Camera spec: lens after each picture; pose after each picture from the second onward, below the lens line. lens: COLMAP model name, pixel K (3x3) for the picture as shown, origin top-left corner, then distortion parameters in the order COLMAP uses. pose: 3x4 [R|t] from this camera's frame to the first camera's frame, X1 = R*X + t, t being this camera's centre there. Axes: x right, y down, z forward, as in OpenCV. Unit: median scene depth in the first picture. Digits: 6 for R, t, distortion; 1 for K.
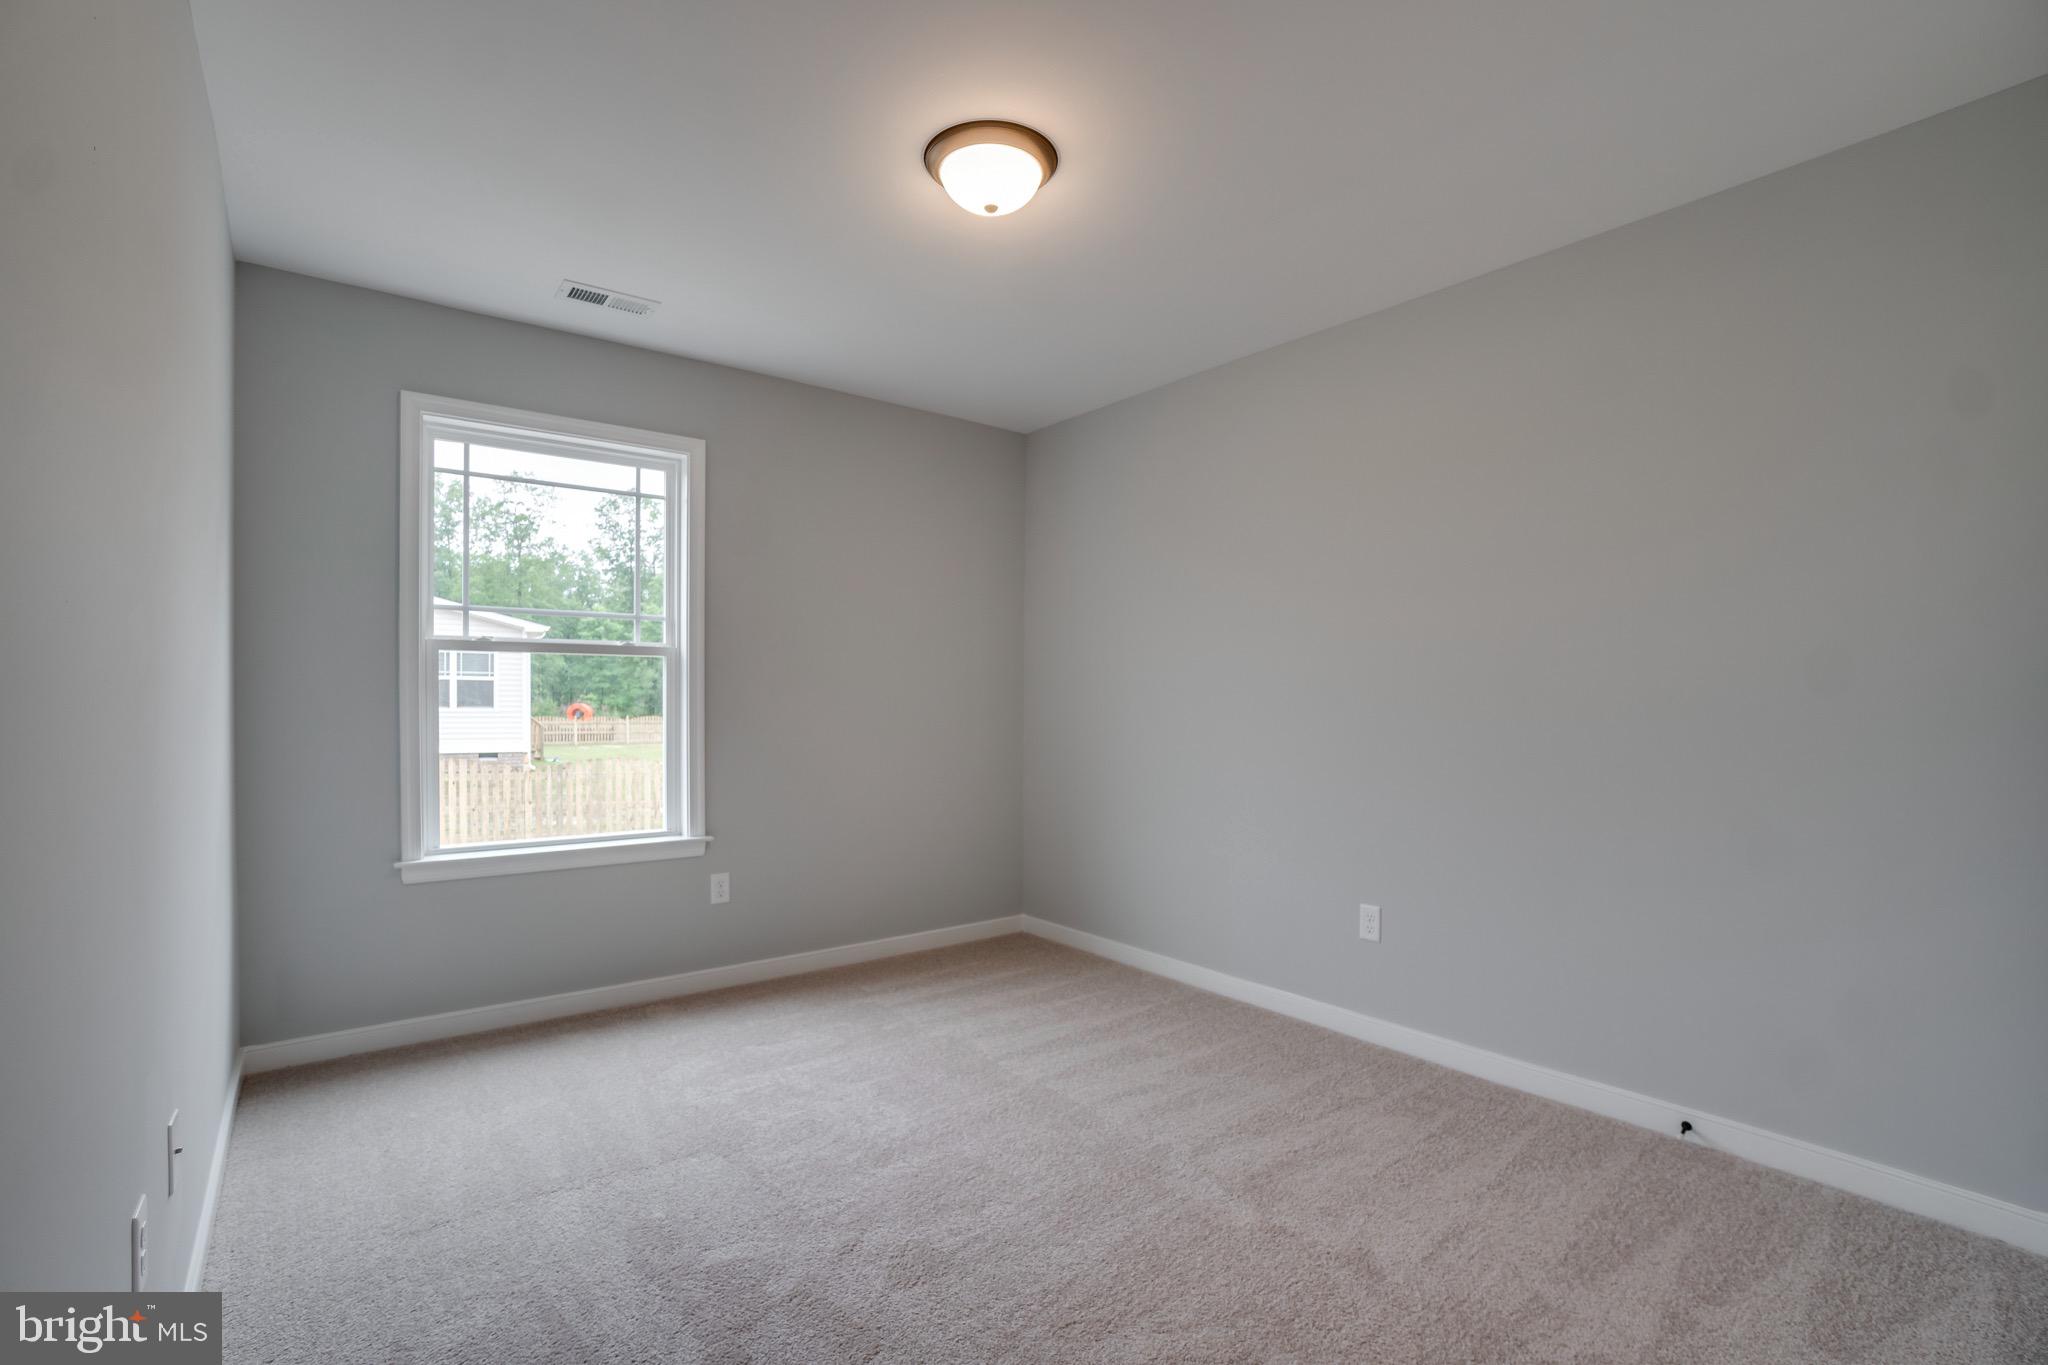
lens RADIAL K [[956.2, 0, 1024.0], [0, 956.2, 682.5], [0, 0, 1]] dist [-0.011737, -0.000069]
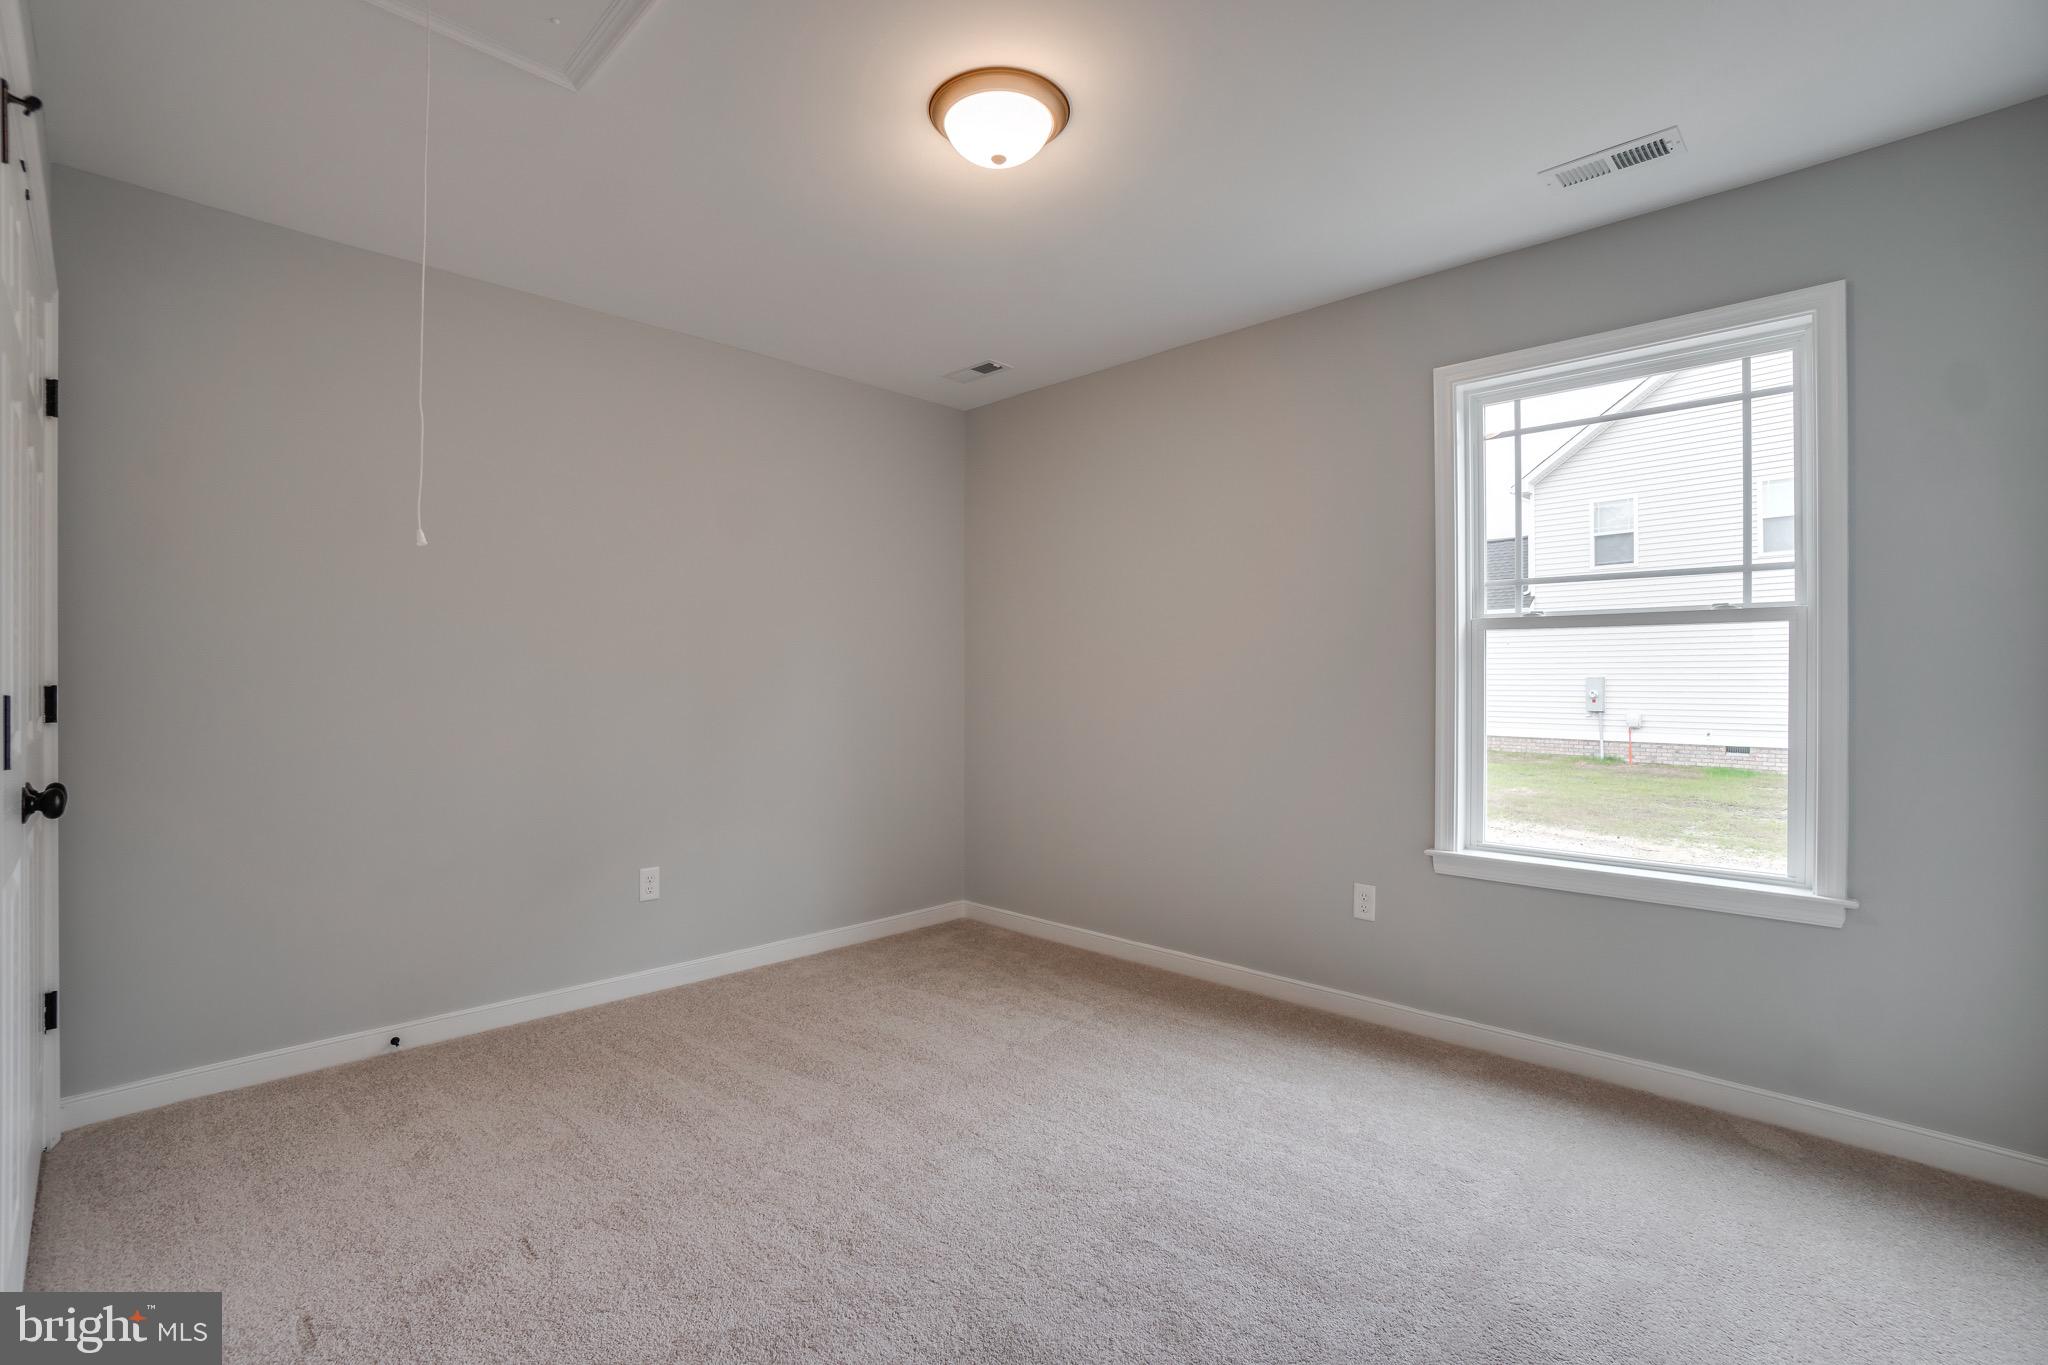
lens RADIAL K [[956.2, 0, 1024.0], [0, 956.2, 682.5], [0, 0, 1]] dist [-0.011737, -0.000069]
pose [[0.152013, 0.004326, -0.988369, 0.222139], [0.018835, 0.999796, 0.007272, 0.000641], [0.988199, -0.019721, 0.151900, 0.378595]]
